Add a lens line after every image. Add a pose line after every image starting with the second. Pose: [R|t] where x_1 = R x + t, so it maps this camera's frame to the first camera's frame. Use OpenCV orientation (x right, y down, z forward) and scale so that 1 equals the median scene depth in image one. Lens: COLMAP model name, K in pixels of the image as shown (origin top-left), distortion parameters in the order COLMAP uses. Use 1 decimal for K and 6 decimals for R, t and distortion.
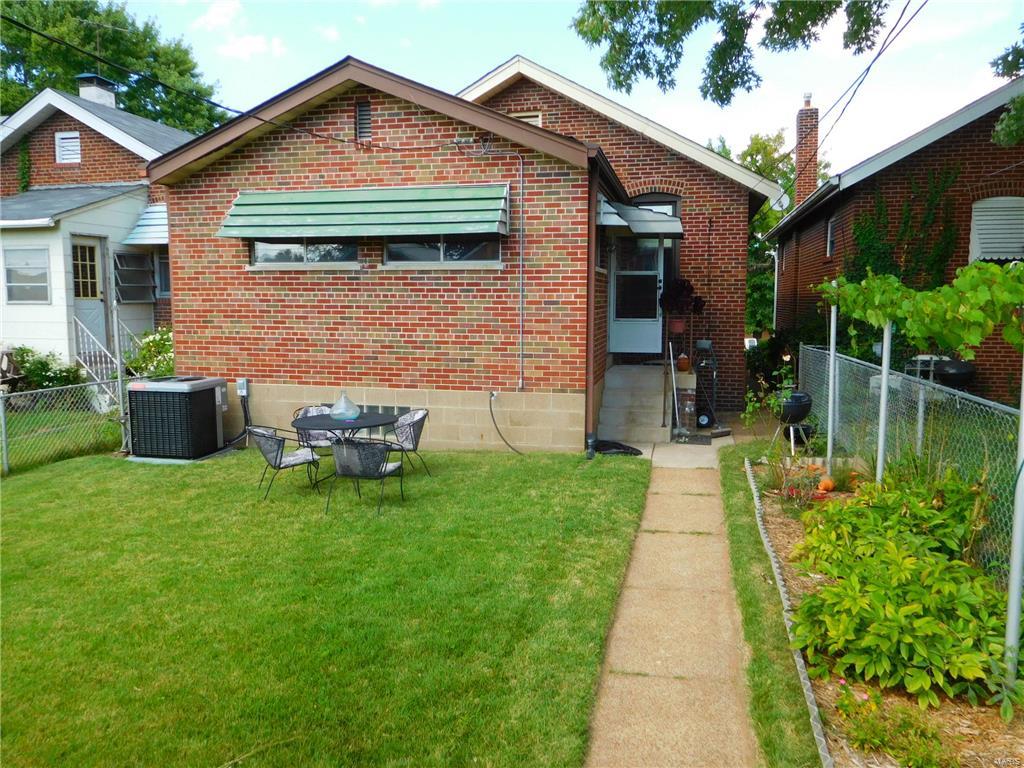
lens RADIAL K [[764.8, 0, 512.0], [0, 764.8, 384.0], [0, 0, 1]] dist [-0.006970, -0.001880]
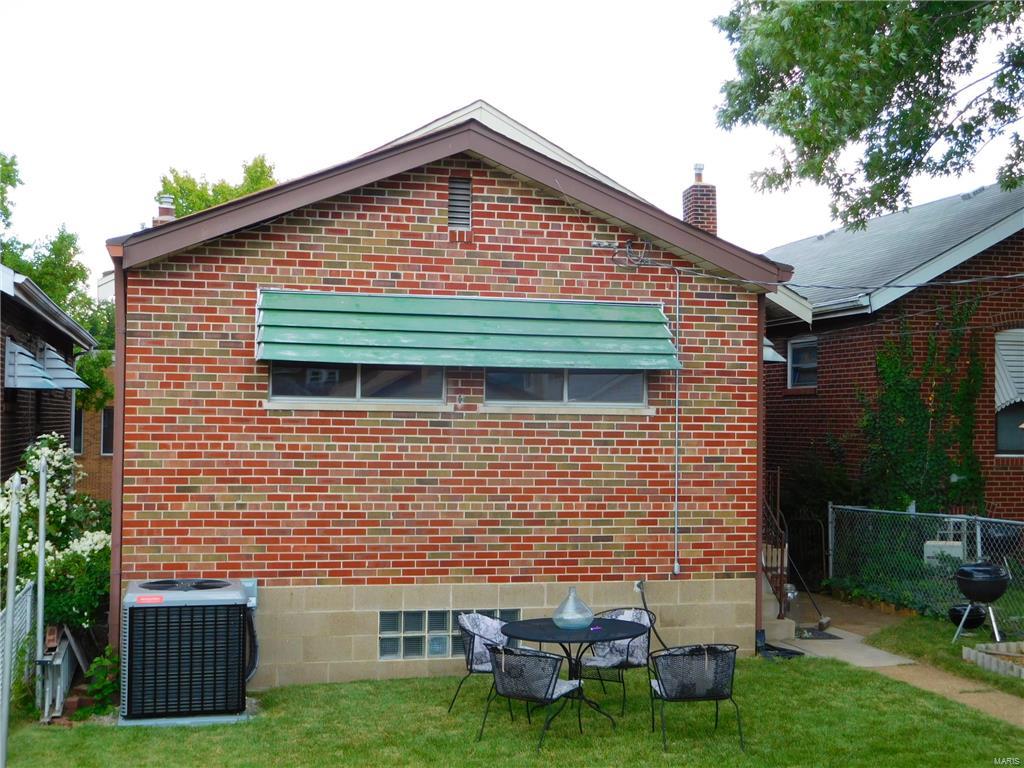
lens RADIAL K [[1340.6, 0, 512.0], [0, 1340.6, 384.0], [0, 0, 1]] dist [0.020346, -0.018092]
pose [[0.891027, 0.020489, 0.453488, -0.699339], [0.040391, 0.991440, -0.124157, -0.021704], [-0.452150, 0.128944, 0.882572, -0.095555]]
